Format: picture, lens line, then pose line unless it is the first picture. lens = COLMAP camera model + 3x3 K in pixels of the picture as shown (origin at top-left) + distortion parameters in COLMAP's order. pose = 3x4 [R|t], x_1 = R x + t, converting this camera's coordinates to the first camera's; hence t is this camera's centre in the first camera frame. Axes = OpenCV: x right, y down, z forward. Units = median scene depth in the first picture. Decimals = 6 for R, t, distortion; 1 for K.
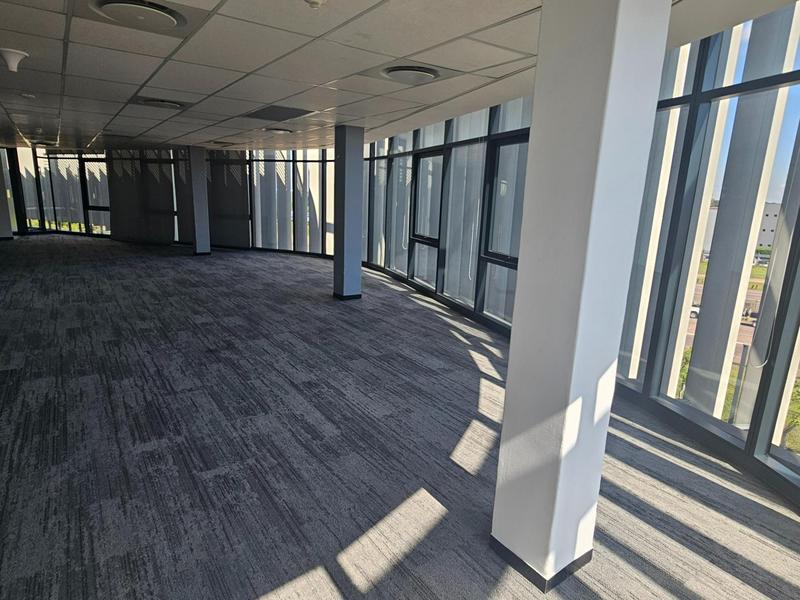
lens RADIAL K [[470.0, 0, 399.5], [0, 470.0, 301.2], [0, 0, 1]] dist [0.004821, -0.000083]
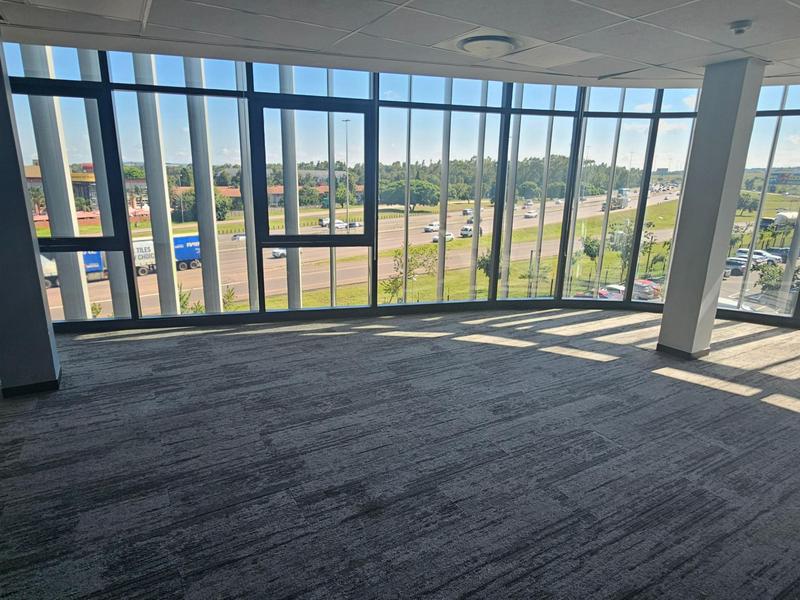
lens RADIAL K [[470.0, 0, 399.8], [0, 470.0, 300.5], [0, 0, 1]] dist [0.004821, -0.000083]
pose [[0.087037, -0.283410, 0.955041, -0.797263], [0.200745, 0.944003, 0.261840, -0.217389], [-0.975769, 0.168930, 0.139057, 0.868507]]
